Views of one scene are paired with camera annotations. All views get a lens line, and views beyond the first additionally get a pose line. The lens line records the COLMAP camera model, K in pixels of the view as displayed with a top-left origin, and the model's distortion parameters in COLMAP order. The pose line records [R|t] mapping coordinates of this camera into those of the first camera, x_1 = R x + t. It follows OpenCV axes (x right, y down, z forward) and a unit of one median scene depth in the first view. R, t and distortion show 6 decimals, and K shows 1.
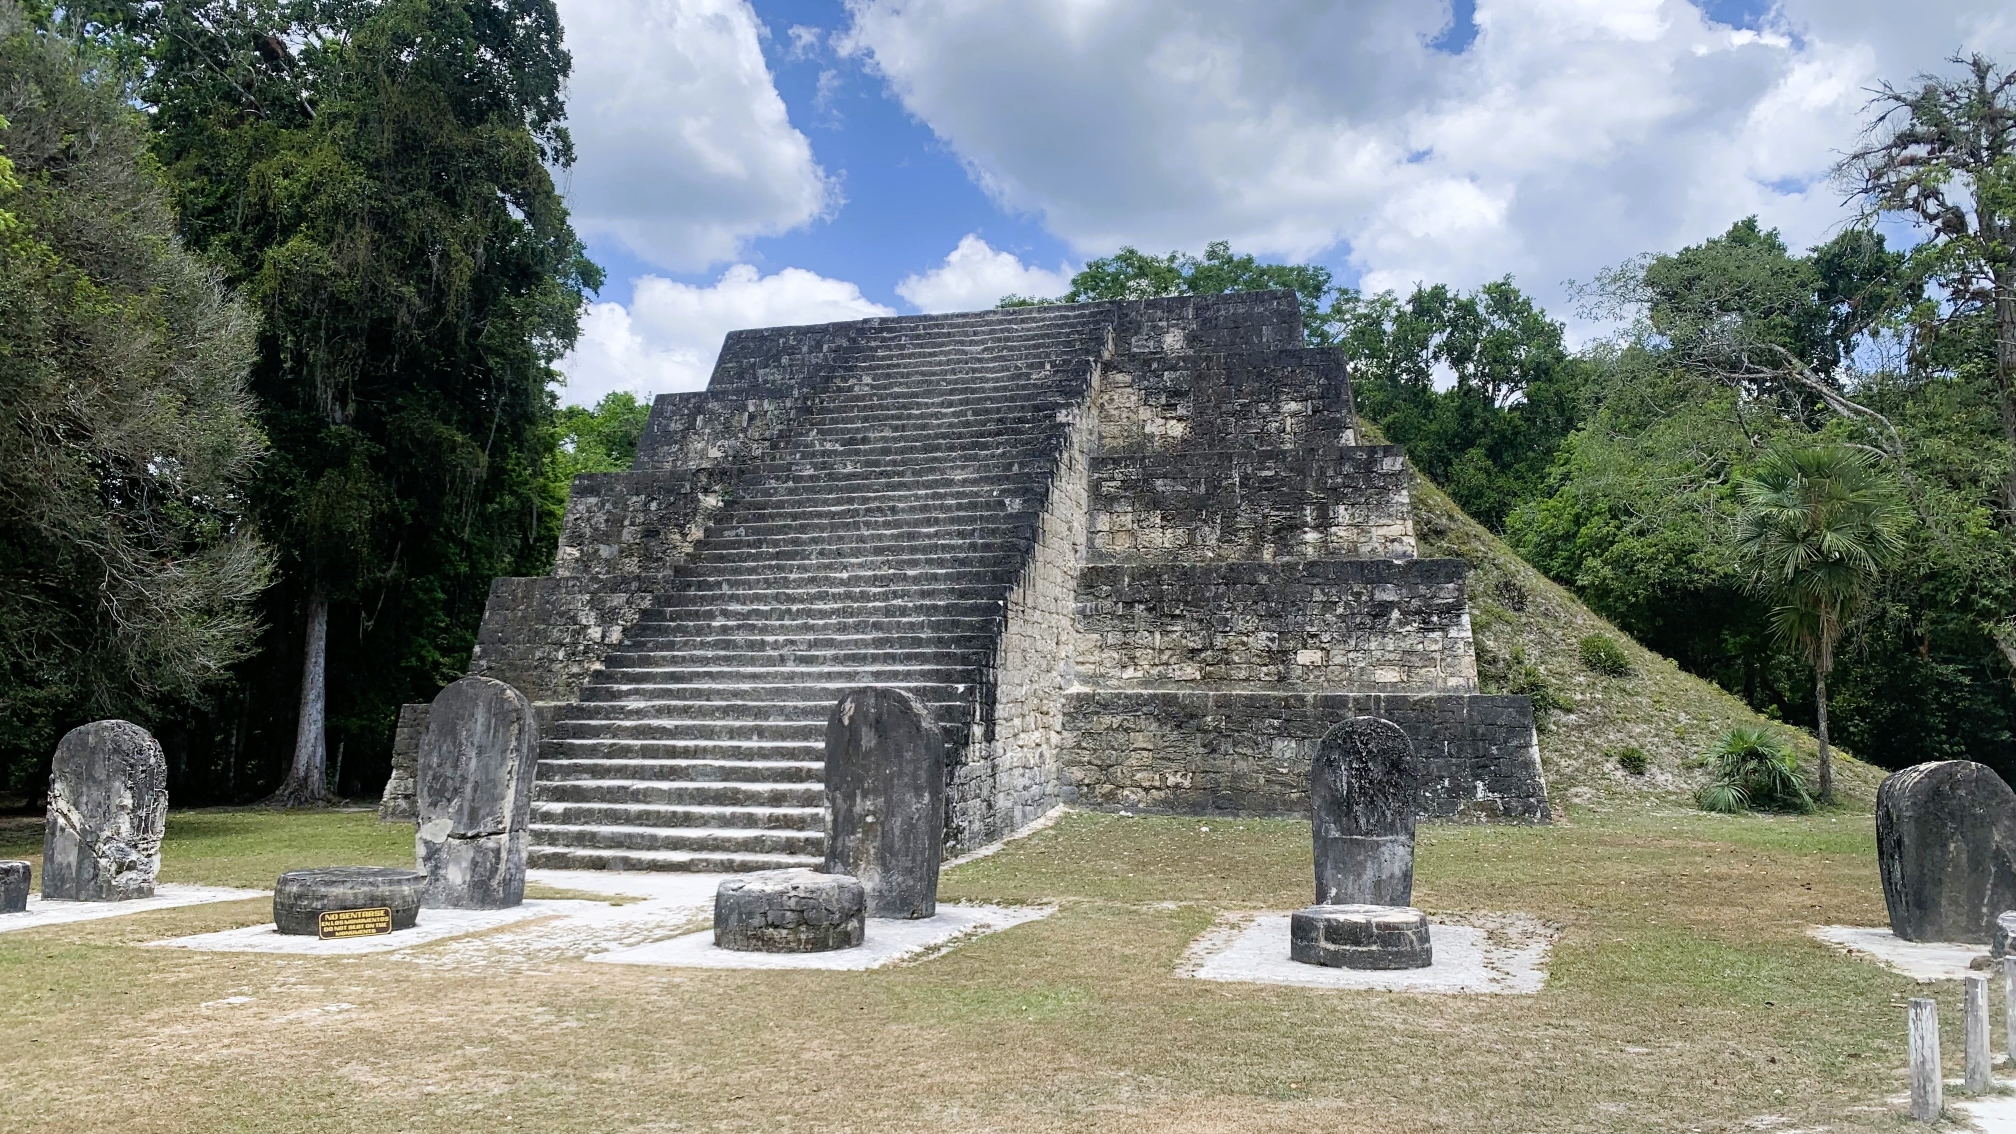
lens RADIAL K [[1474.4, 0, 1008.0], [0, 1474.4, 567.0], [0, 0, 1]] dist [0.084733, -0.145025]
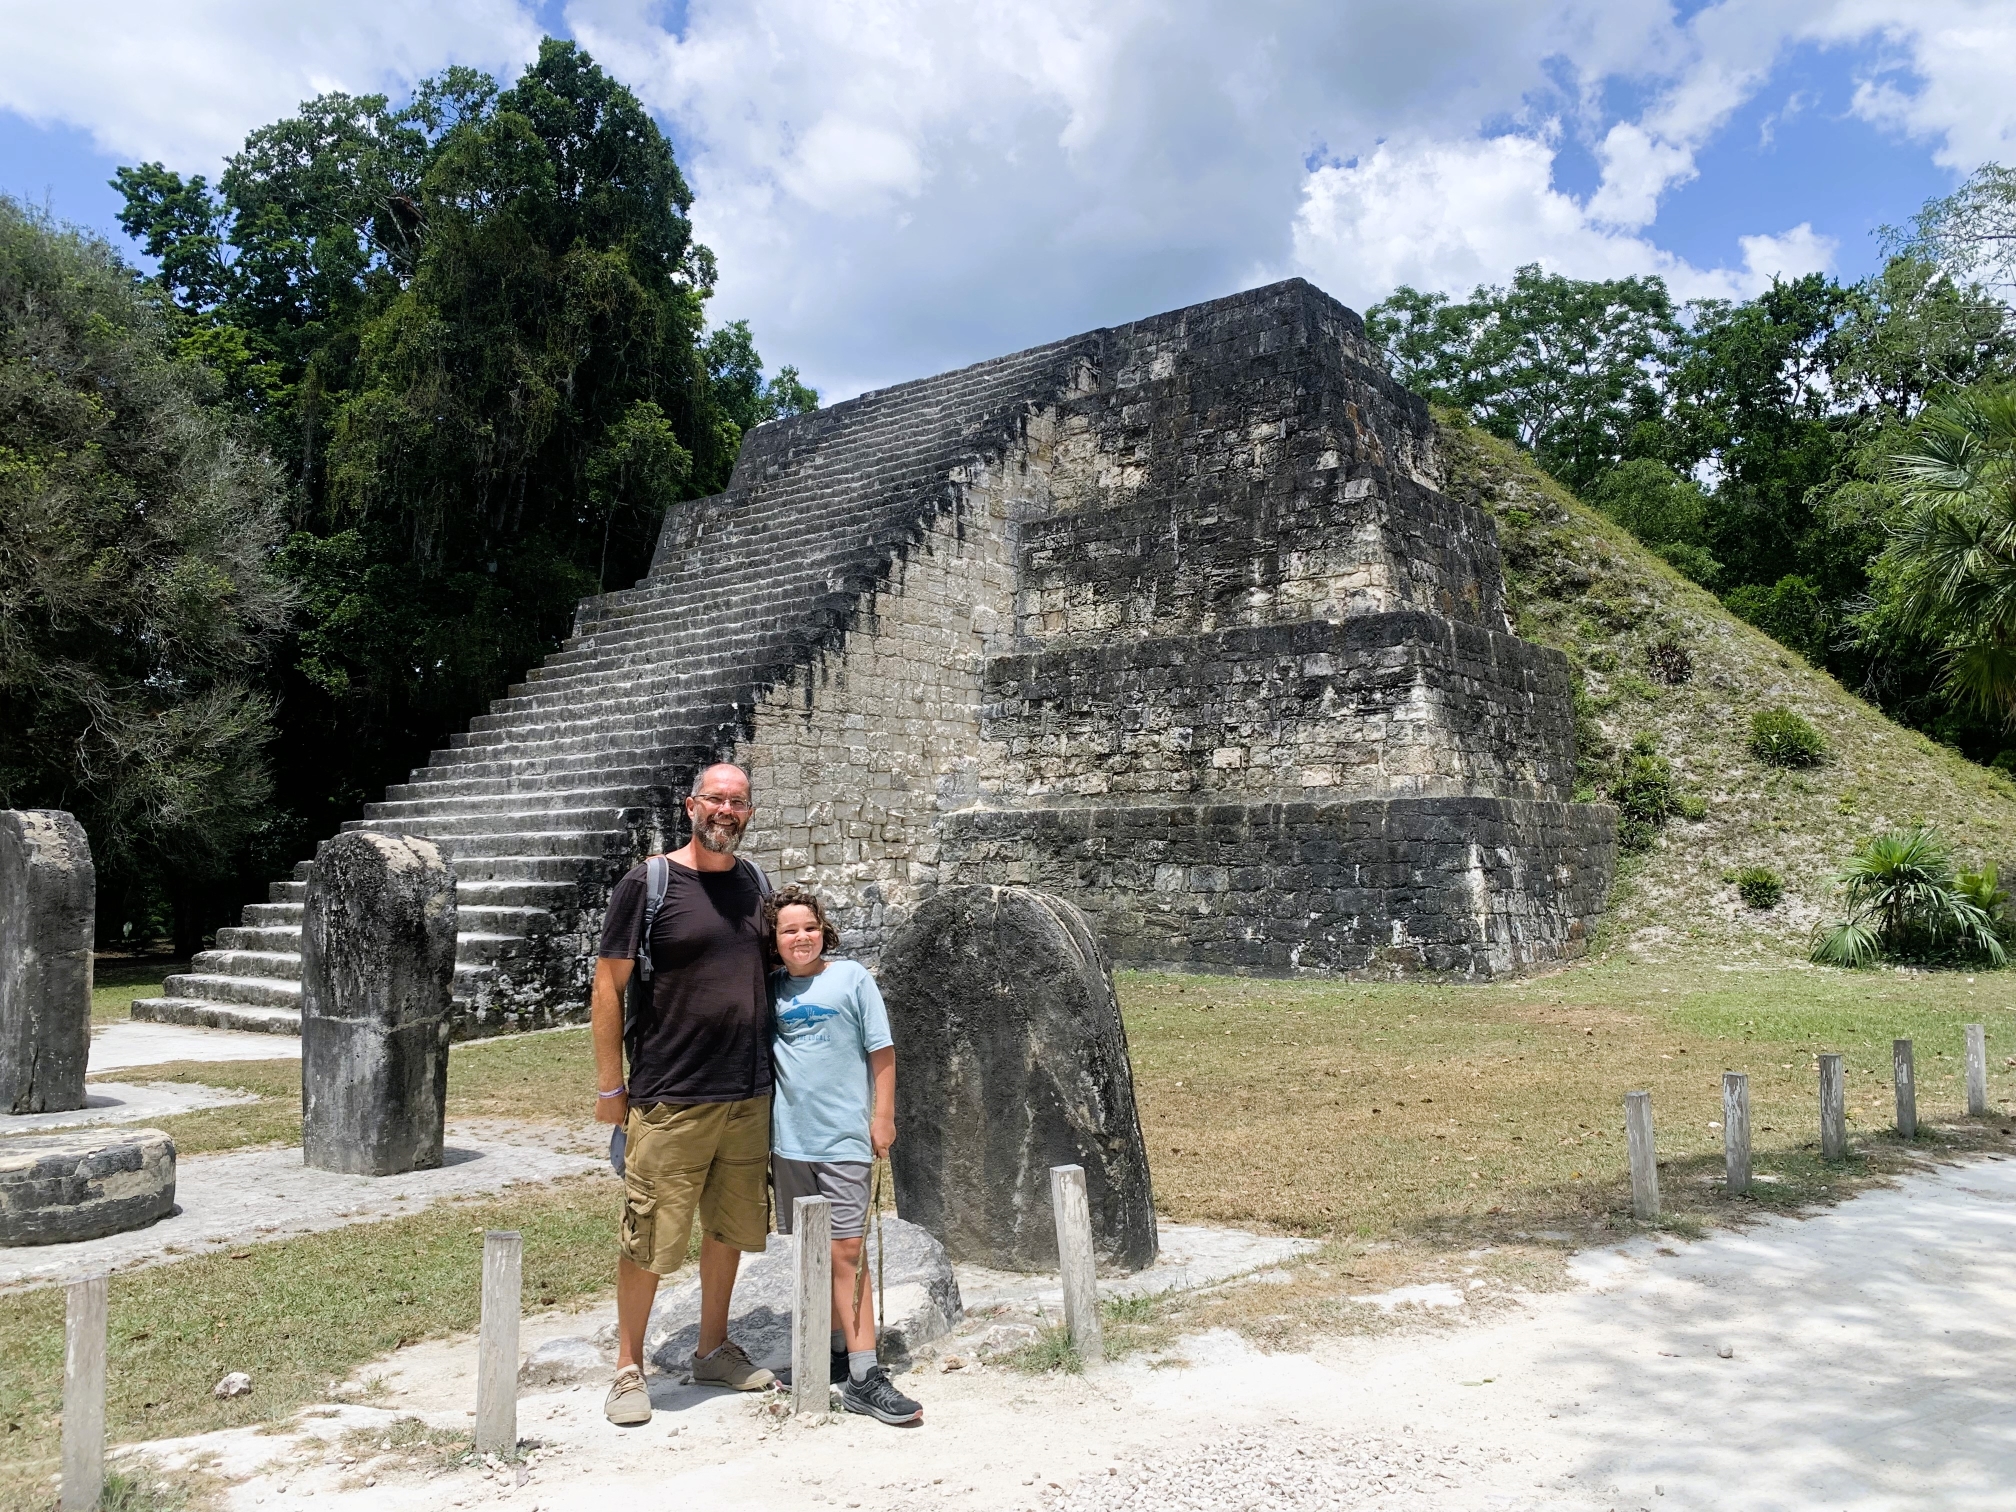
lens RADIAL K [[1495.3, 0, 1008.0], [0, 1495.3, 756.0], [0, 0, 1]] dist [0.109699, -0.255872]
pose [[0.934475, -0.044287, -0.353264, 0.360706], [0.056894, 0.998058, 0.025378, 0.033679], [0.351454, -0.043814, 0.935179, 0.241697]]
